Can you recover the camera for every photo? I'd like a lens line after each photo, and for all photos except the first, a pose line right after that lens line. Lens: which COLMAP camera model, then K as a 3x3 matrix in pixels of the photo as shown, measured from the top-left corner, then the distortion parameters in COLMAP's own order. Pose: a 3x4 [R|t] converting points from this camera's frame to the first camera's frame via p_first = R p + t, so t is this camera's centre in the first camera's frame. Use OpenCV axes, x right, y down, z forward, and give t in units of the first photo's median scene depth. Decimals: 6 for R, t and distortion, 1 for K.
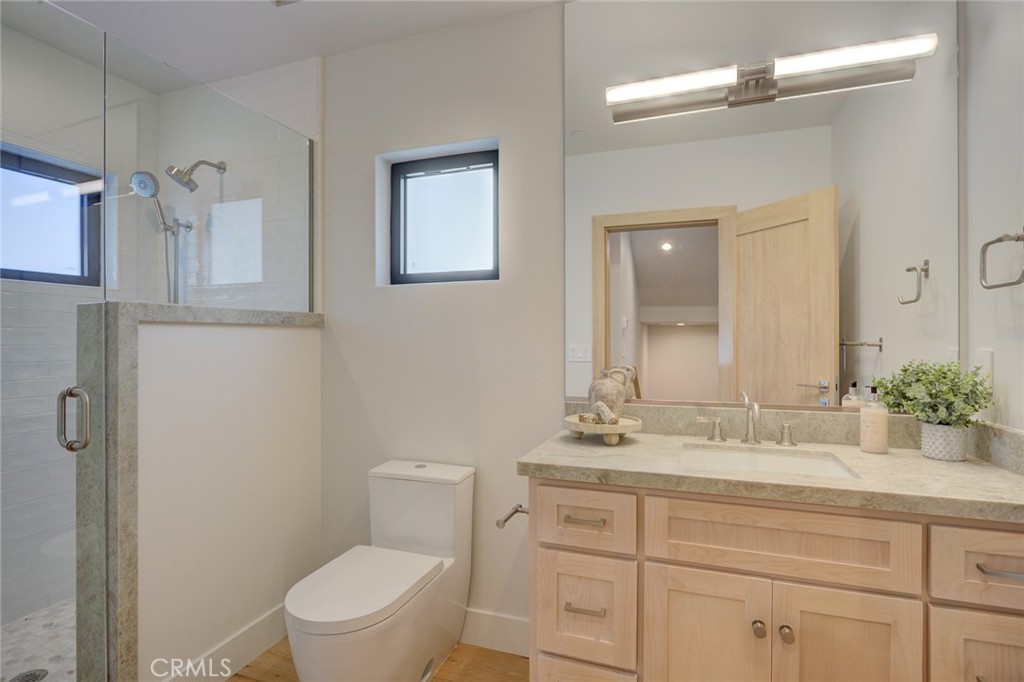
lens RADIAL K [[512.6, 0, 505.1], [0, 512.6, 341.1], [0, 0, 1]] dist [-0.020012, 0.004217]
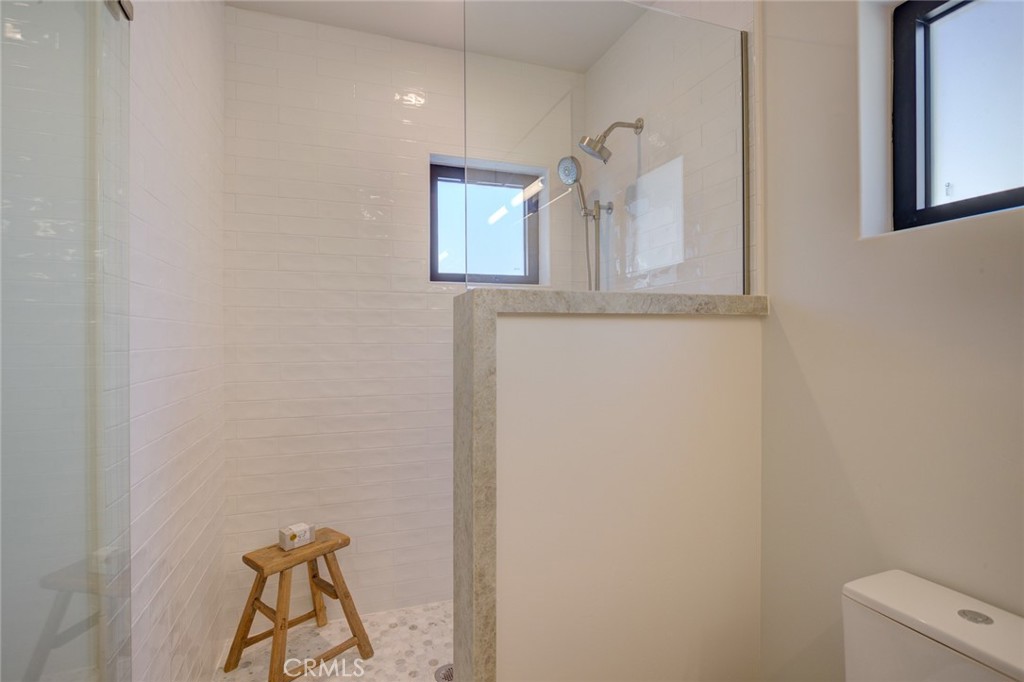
lens RADIAL K [[512.6, 0, 505.1], [0, 512.6, 341.1], [0, 0, 1]] dist [-0.020012, 0.004217]
pose [[0.649451, 0.002008, -0.760401, -0.087819], [0.000889, 0.999994, 0.003400, 0.000253], [0.760403, -0.002884, 0.649445, 0.360391]]
